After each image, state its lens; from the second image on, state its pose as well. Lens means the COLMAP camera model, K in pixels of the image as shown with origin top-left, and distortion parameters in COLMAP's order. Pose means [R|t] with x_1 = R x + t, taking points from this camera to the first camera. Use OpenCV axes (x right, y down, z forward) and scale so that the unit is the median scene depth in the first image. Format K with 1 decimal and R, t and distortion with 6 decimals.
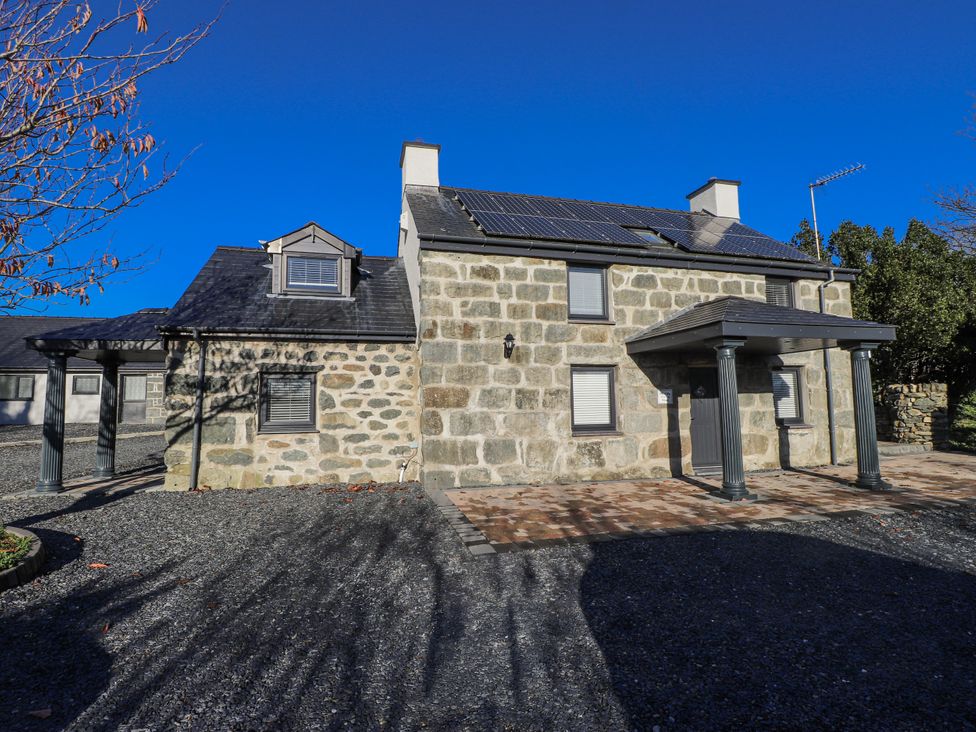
lens RADIAL K [[507.1, 0, 488.6], [0, 507.1, 365.3], [0, 0, 1]] dist [-0.003483, -0.012444]
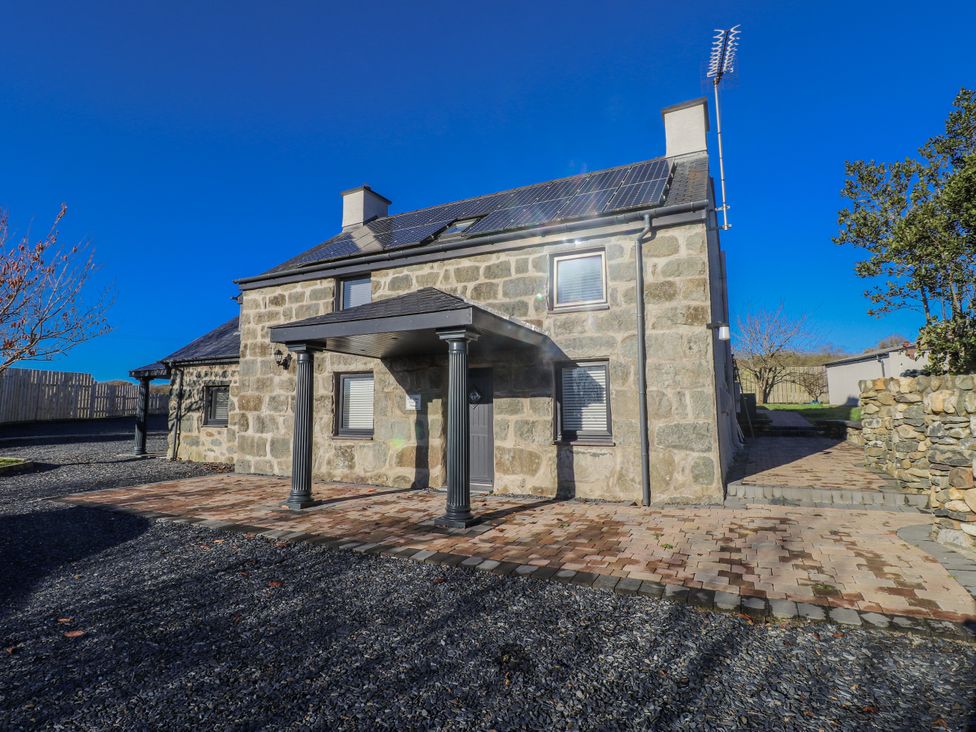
lens RADIAL K [[507.1, 0, 487.1], [0, 507.1, 364.0], [0, 0, 1]] dist [-0.003483, -0.012444]
pose [[0.744494, -0.050021, -0.665752, 1.150118], [0.044344, 0.998692, -0.025448, 0.022735], [0.666155, -0.010576, 0.745739, 0.416513]]
